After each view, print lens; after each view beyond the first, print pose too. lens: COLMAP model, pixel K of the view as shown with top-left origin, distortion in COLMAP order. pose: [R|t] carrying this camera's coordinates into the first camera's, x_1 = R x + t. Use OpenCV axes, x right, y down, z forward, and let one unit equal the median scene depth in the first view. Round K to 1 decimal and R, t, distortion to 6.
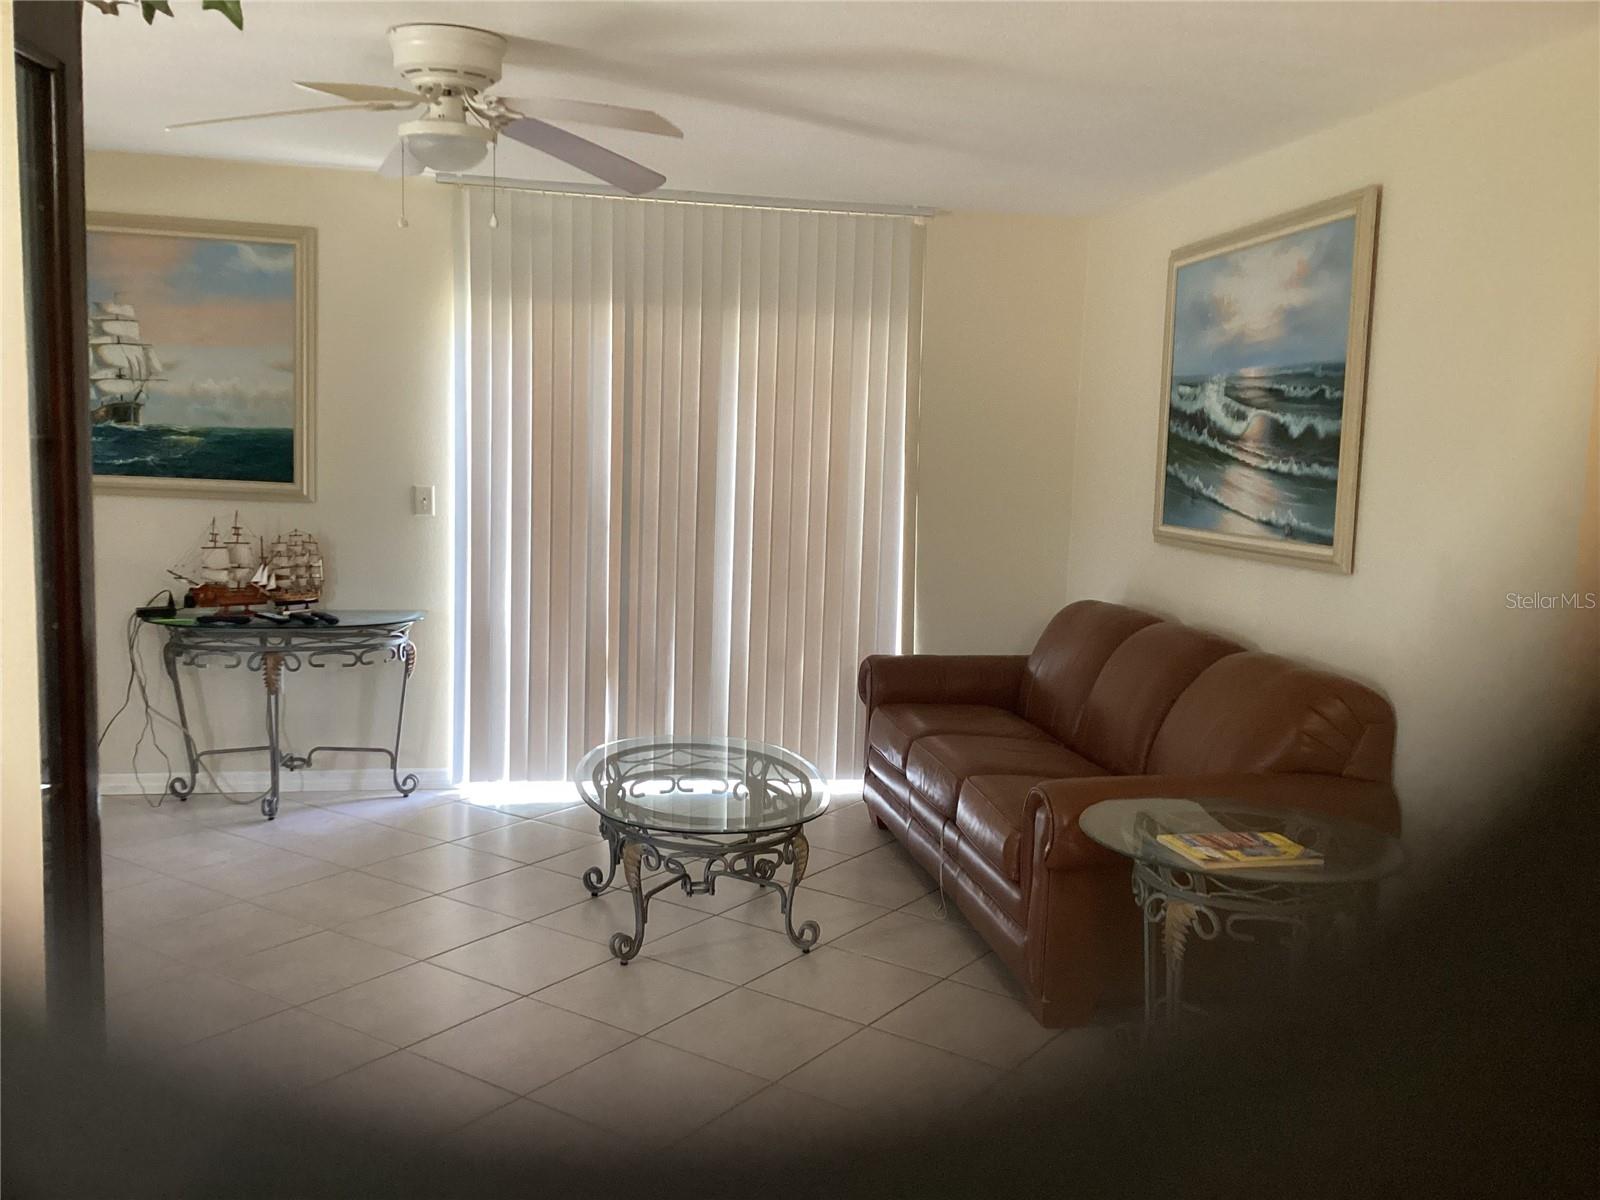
lens RADIAL K [[1447.7, 0, 809.0], [0, 1447.7, 607.8], [0, 0, 1]] dist [0.156370, -0.302168]
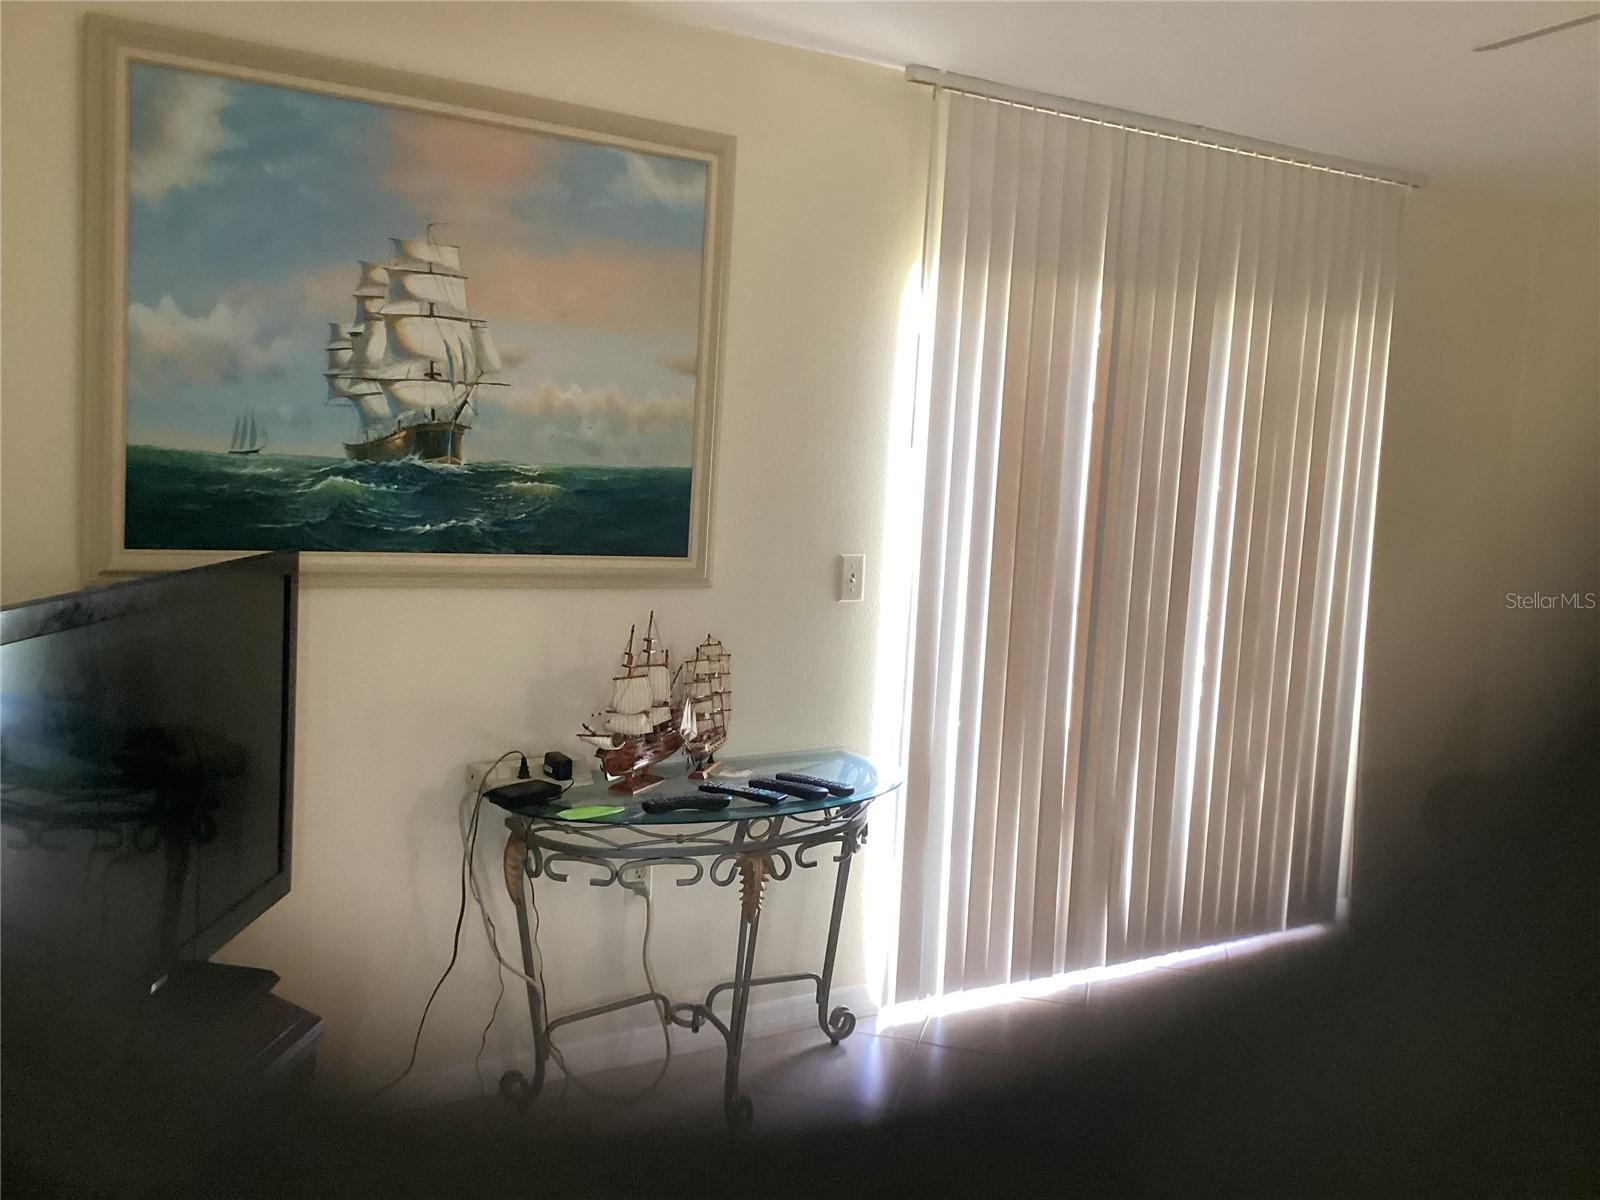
lens RADIAL K [[1447.7, 0, 809.0], [0, 1447.7, 607.8], [0, 0, 1]] dist [0.156370, -0.302168]
pose [[0.928661, -0.029530, 0.369752, -0.538393], [0.025409, 0.999549, 0.016011, -0.073957], [-0.370058, -0.005474, 0.928993, 0.431404]]
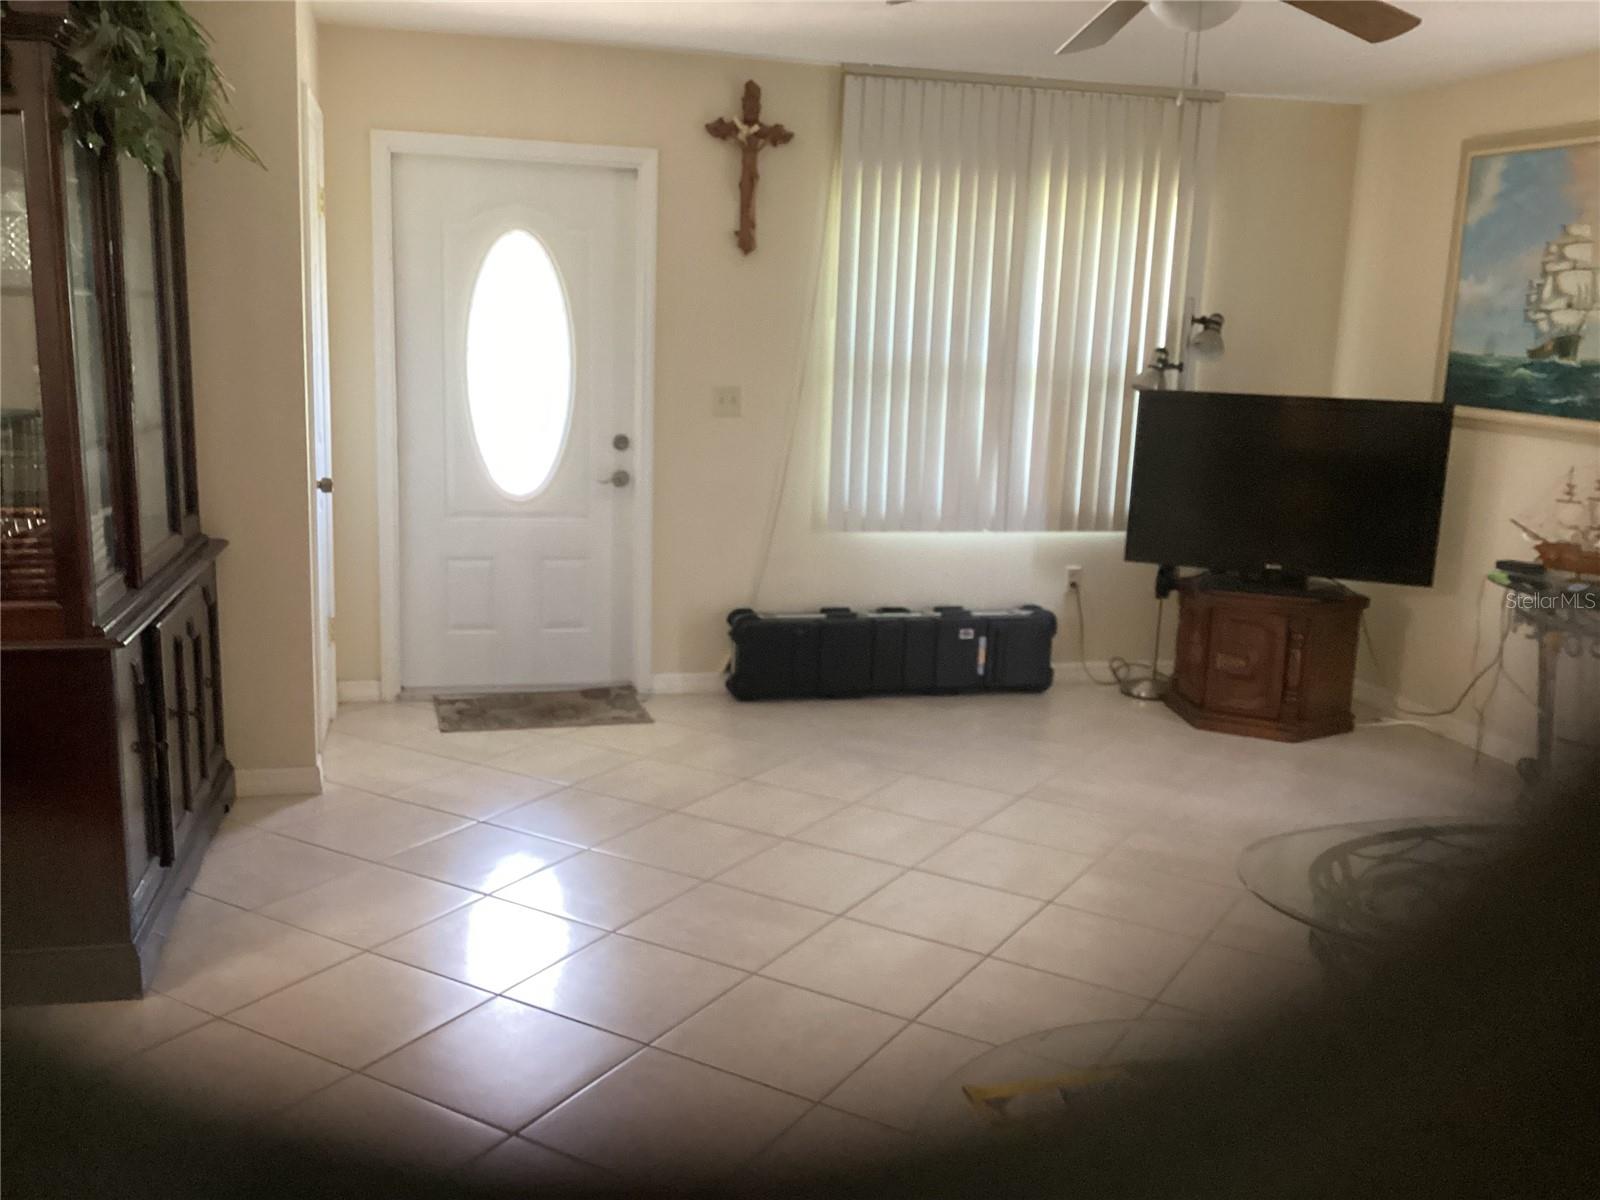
lens RADIAL K [[1447.7, 0, 809.0], [0, 1447.7, 607.8], [0, 0, 1]] dist [0.156370, -0.302168]
pose [[0.078943, 0.161424, -0.983723, 0.406071], [-0.155117, 0.976772, 0.147836, -0.038225], [0.984737, 0.140922, 0.102149, 0.477020]]
